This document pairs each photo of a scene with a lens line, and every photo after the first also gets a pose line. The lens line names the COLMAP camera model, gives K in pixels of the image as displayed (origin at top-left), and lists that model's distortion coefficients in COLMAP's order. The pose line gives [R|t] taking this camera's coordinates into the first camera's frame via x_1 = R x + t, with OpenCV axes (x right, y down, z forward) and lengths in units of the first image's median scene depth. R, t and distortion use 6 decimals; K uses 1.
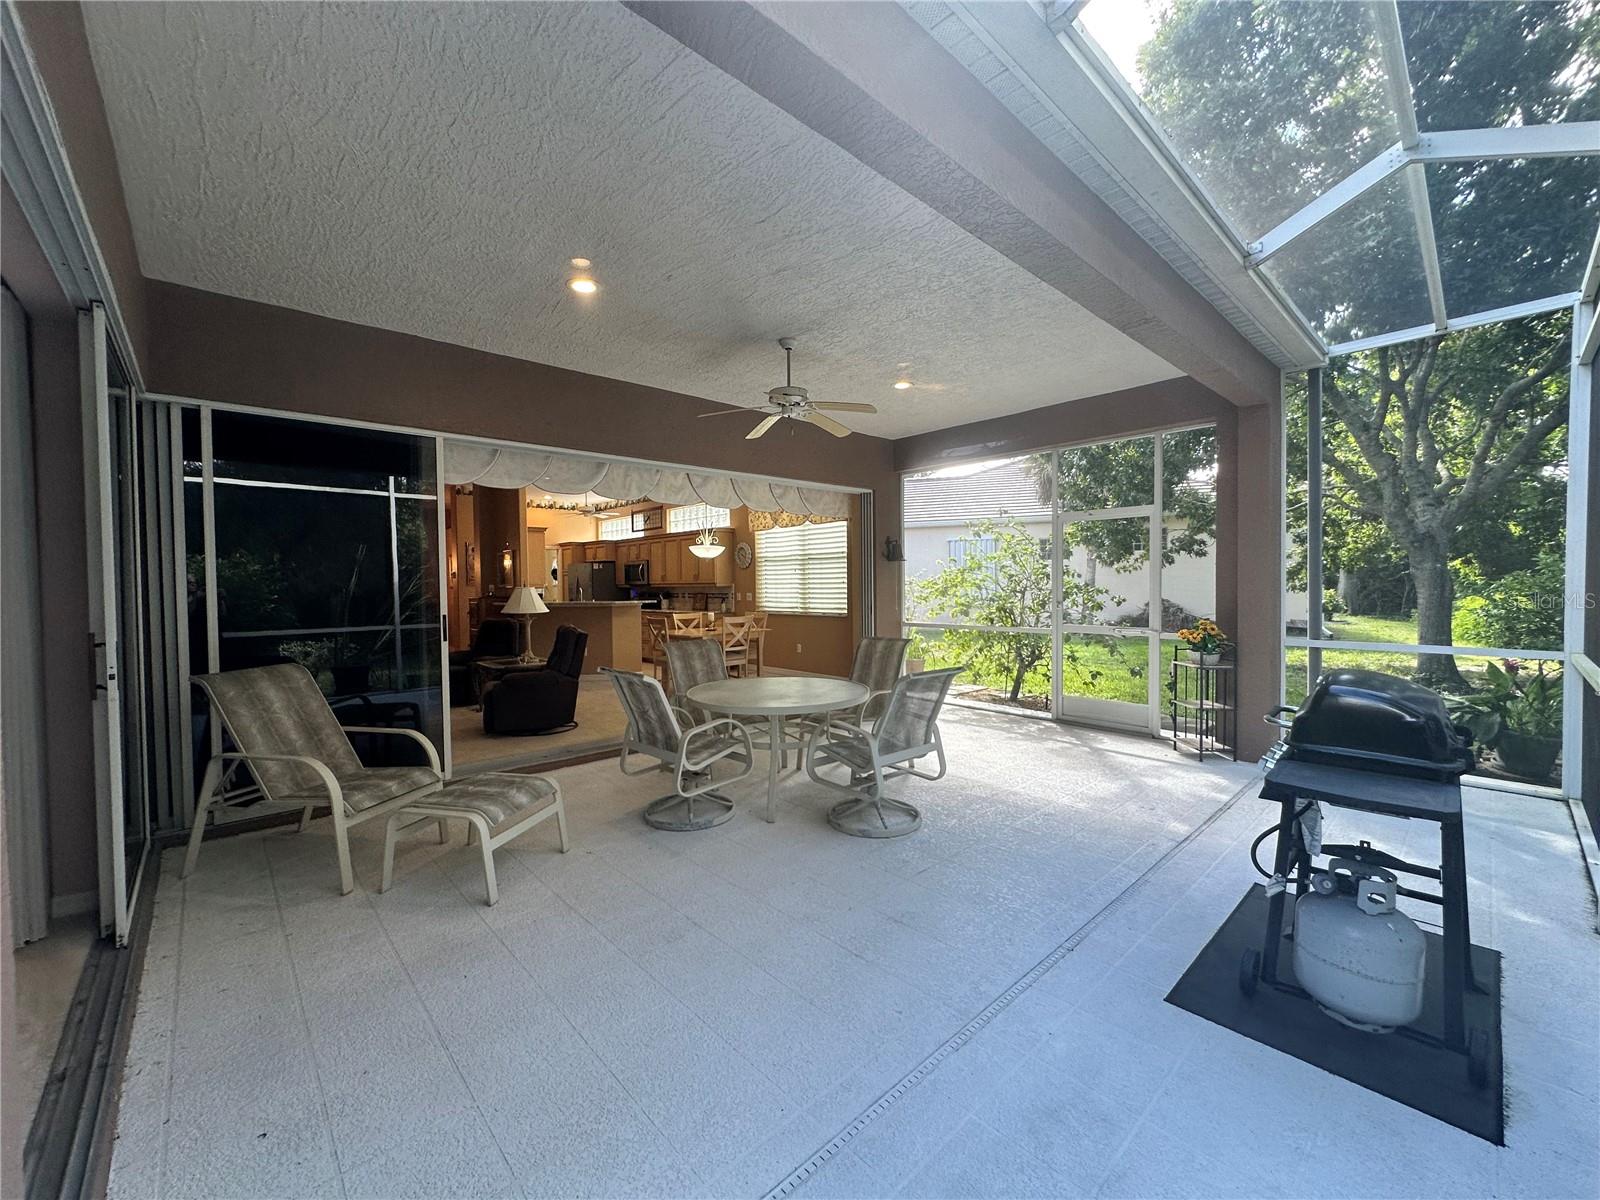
lens RADIAL K [[640.9, 0, 799.2], [0, 640.9, 598.5], [0, 0, 1]] dist [-0.005671, 0.001107]
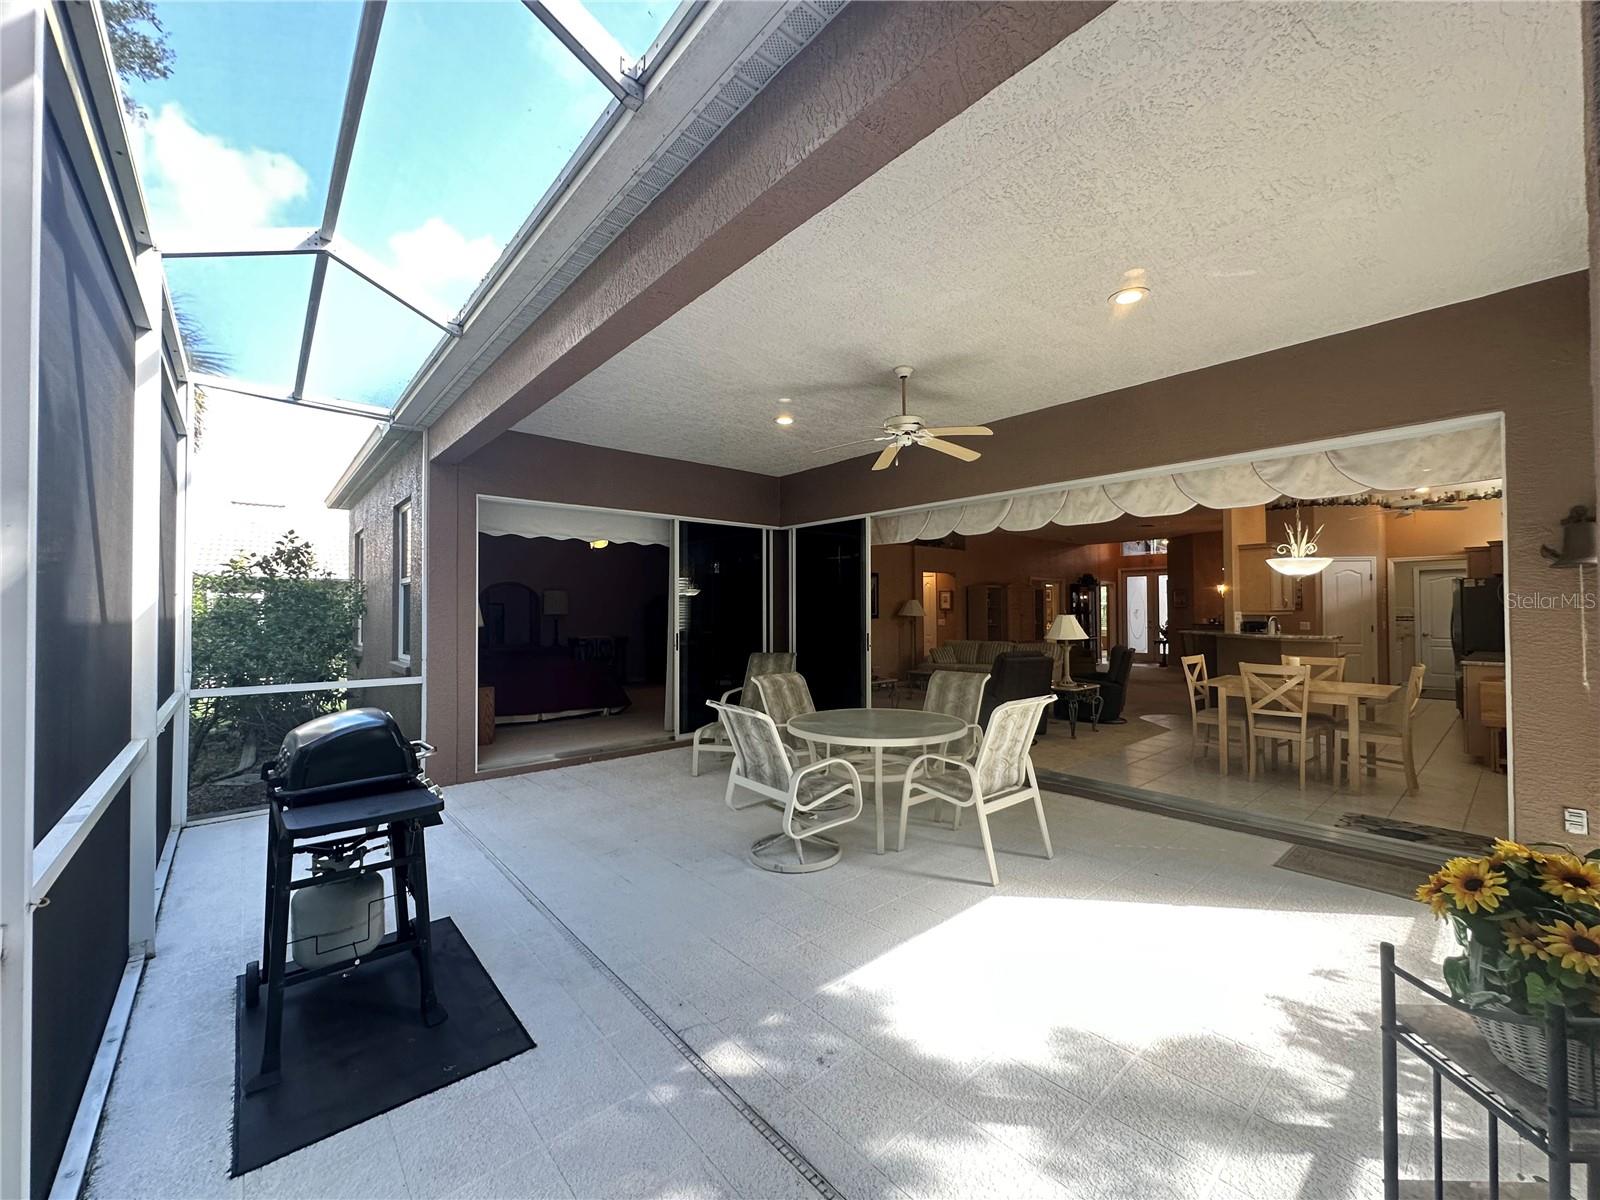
lens RADIAL K [[640.9, 0, 799.2], [0, 640.9, 598.5], [0, 0, 1]] dist [-0.005671, 0.001107]
pose [[-0.031244, -0.007429, -0.999484, 0.708212], [-0.019921, 0.999778, -0.006808, -0.031912], [0.999313, 0.019698, -0.031385, 0.648835]]
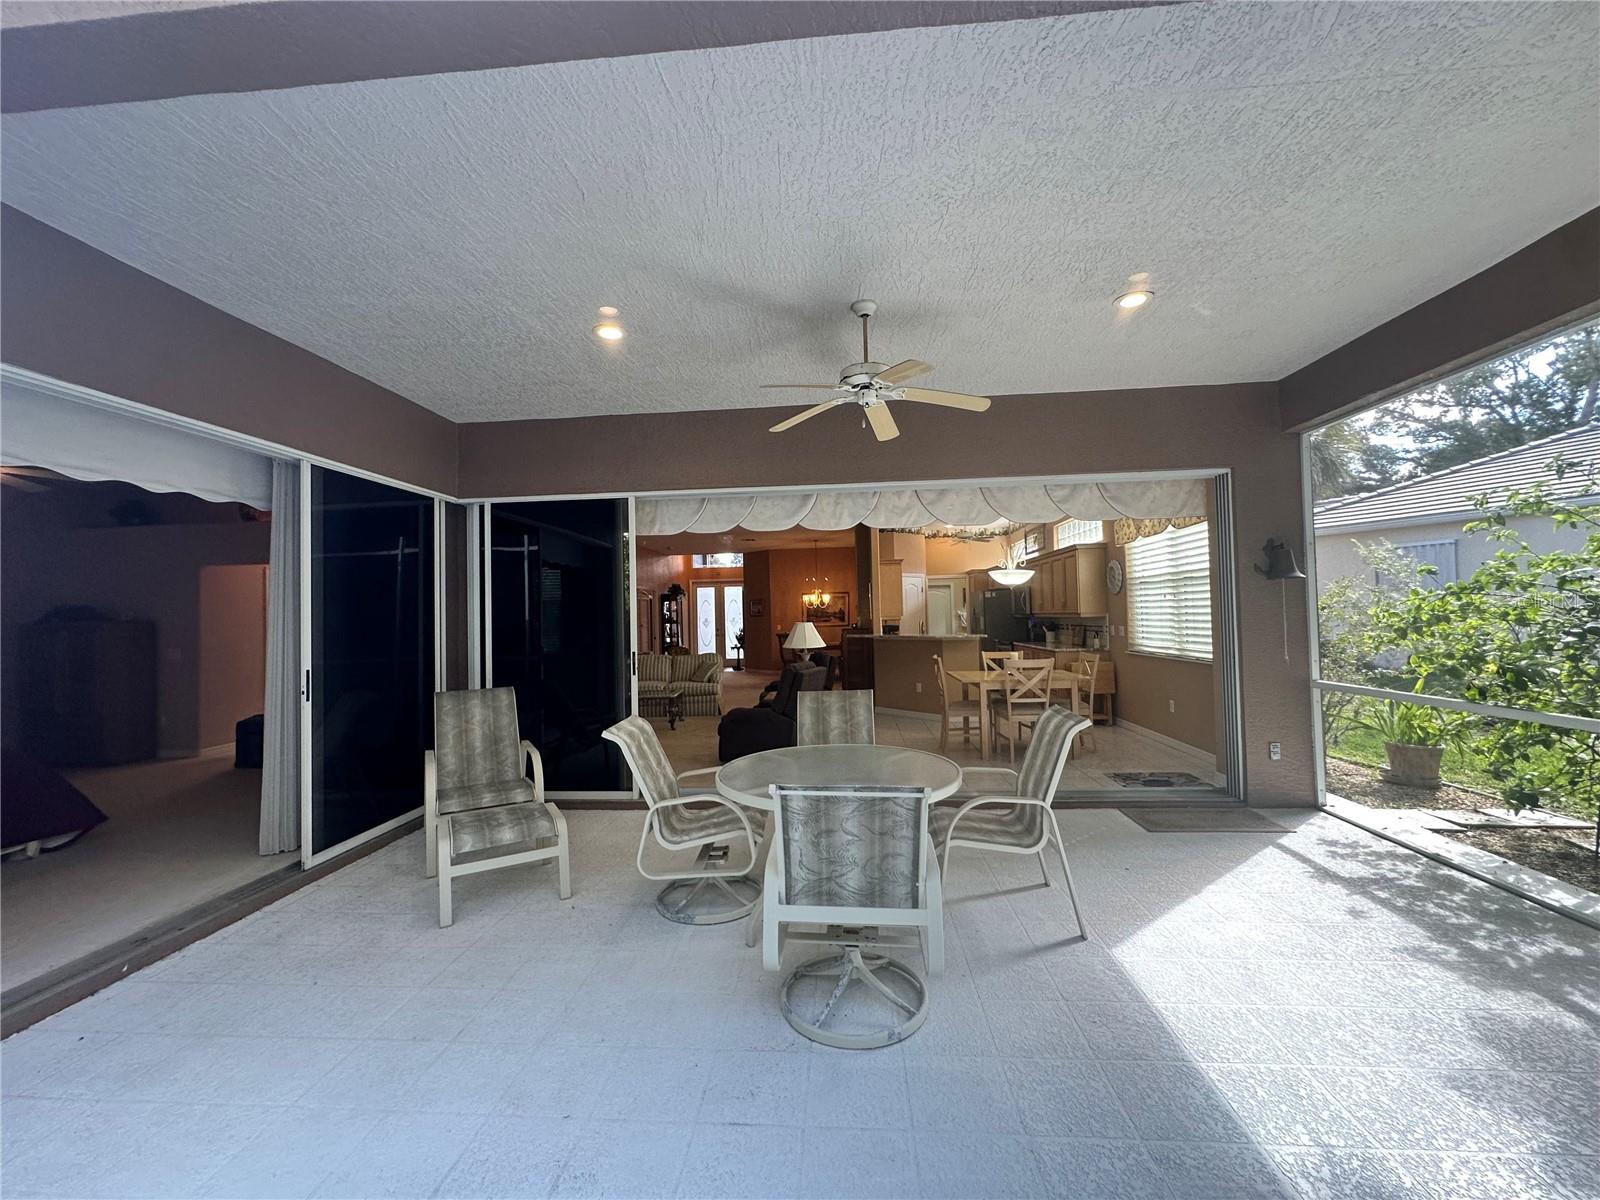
lens RADIAL K [[640.9, 0, 799.2], [0, 640.9, 598.5], [0, 0, 1]] dist [-0.005671, 0.001107]
pose [[0.679309, -0.023877, -0.733464, 0.351886], [-0.002755, 0.999381, -0.035085, -0.021905], [0.733847, 0.025854, 0.678822, 0.324687]]
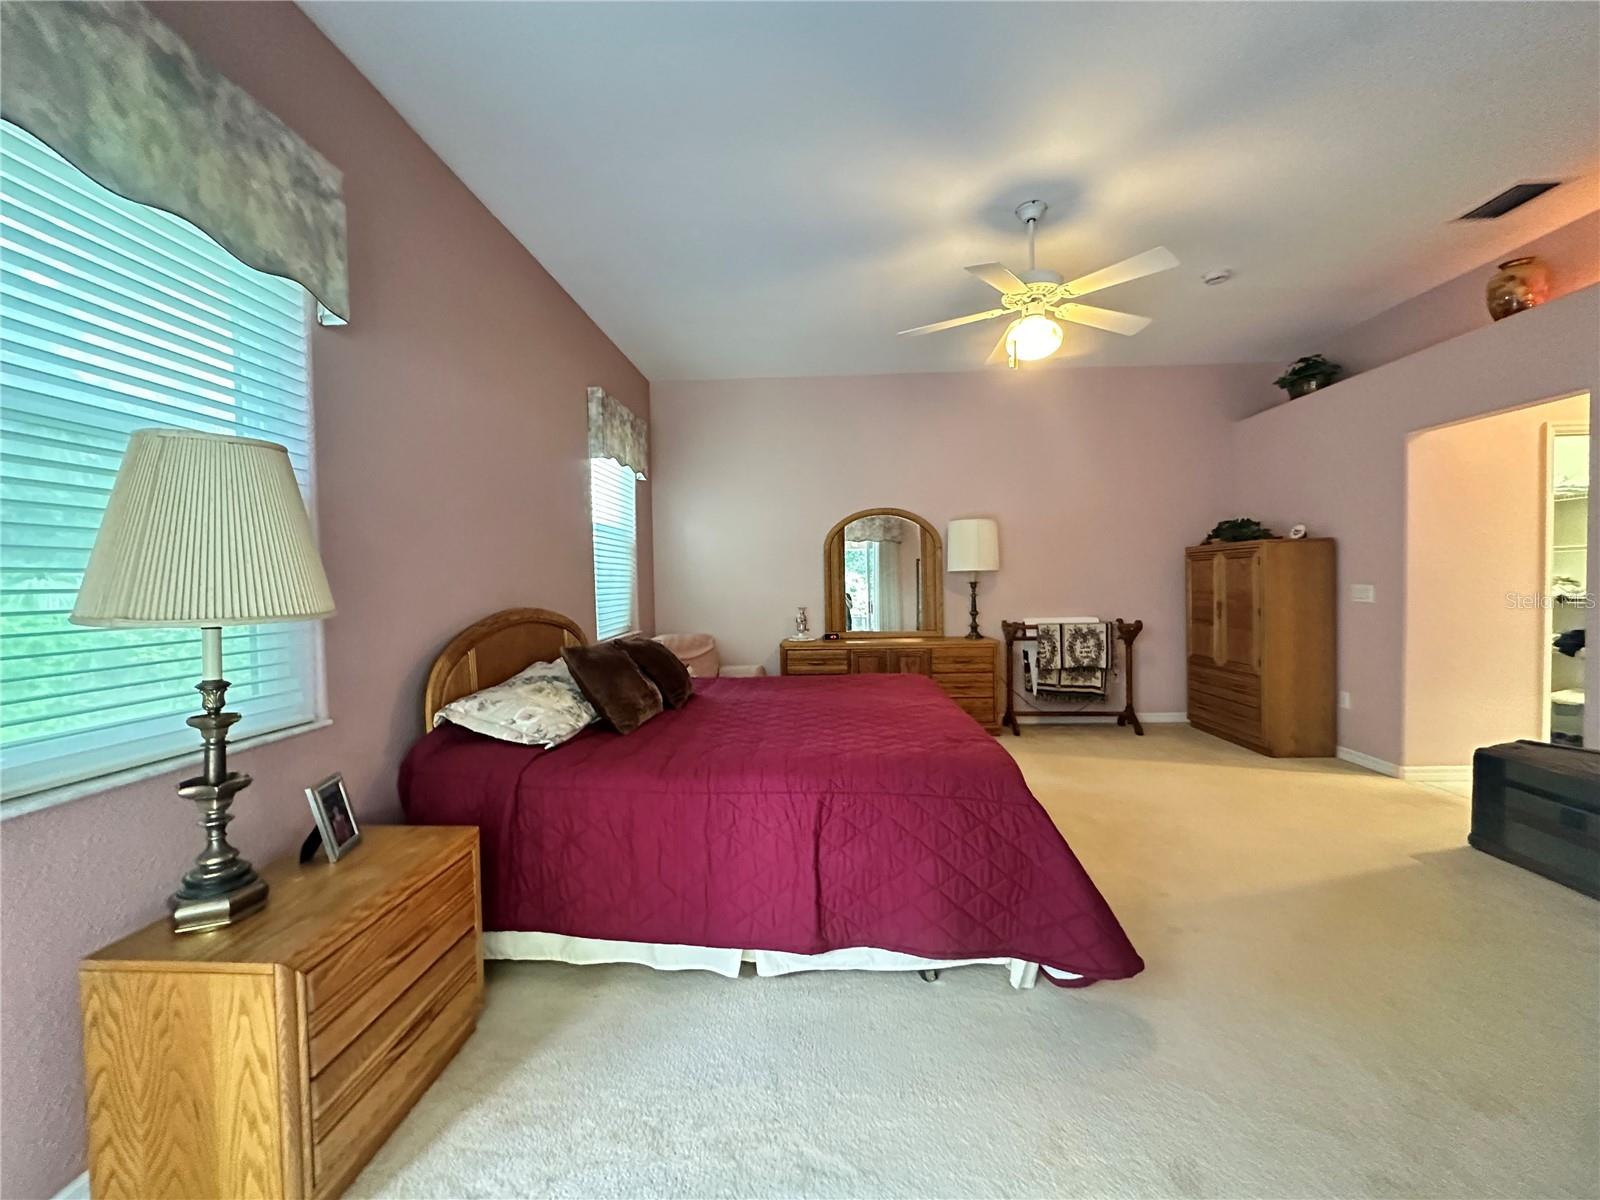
lens RADIAL K [[640.9, 0, 799.2], [0, 640.9, 598.5], [0, 0, 1]] dist [-0.005671, 0.001107]
pose [[-0.716963, 0.050358, -0.695290, -0.351643], [0.015907, 0.998310, 0.055903, -0.000700], [0.696929, 0.029020, -0.716552, 0.349398]]
